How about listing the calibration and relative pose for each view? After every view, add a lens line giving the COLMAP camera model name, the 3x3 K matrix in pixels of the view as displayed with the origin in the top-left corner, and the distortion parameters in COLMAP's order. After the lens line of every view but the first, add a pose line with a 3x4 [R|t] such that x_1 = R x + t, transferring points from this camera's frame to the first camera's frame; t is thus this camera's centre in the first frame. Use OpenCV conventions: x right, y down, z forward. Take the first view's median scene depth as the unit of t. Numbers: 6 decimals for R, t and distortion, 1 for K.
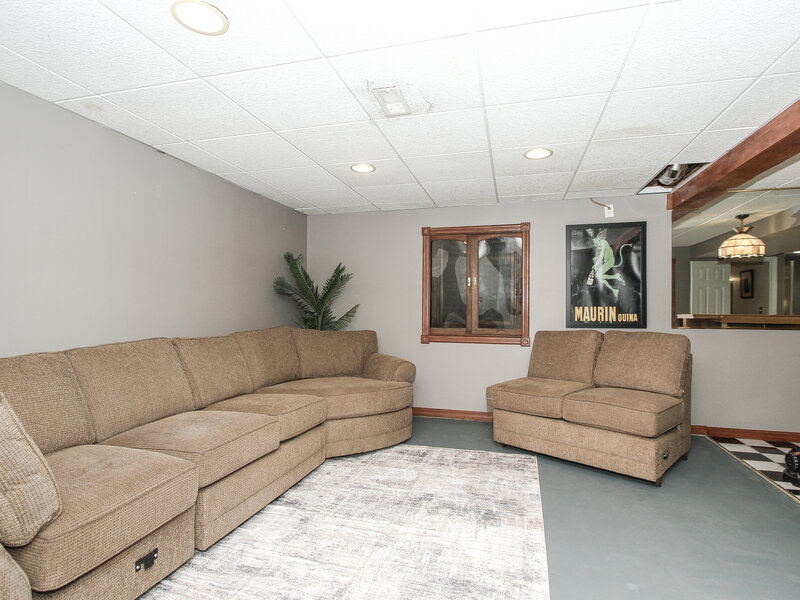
lens RADIAL K [[419.9, 0, 394.5], [0, 419.9, 307.1], [0, 0, 1]] dist [-0.019675, 0.002210]
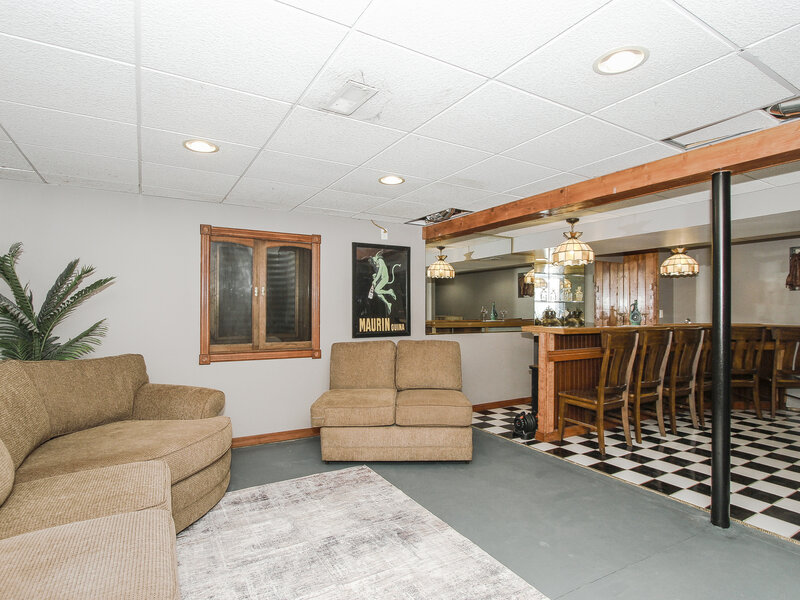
lens RADIAL K [[419.9, 0, 411.0], [0, 419.9, 308.8], [0, 0, 1]] dist [-0.019675, 0.002210]
pose [[0.700496, 0.000340, 0.713656, -0.291748], [-0.000682, 1.000000, 0.000192, -0.030334], [-0.713656, -0.000621, 0.700496, 0.164774]]
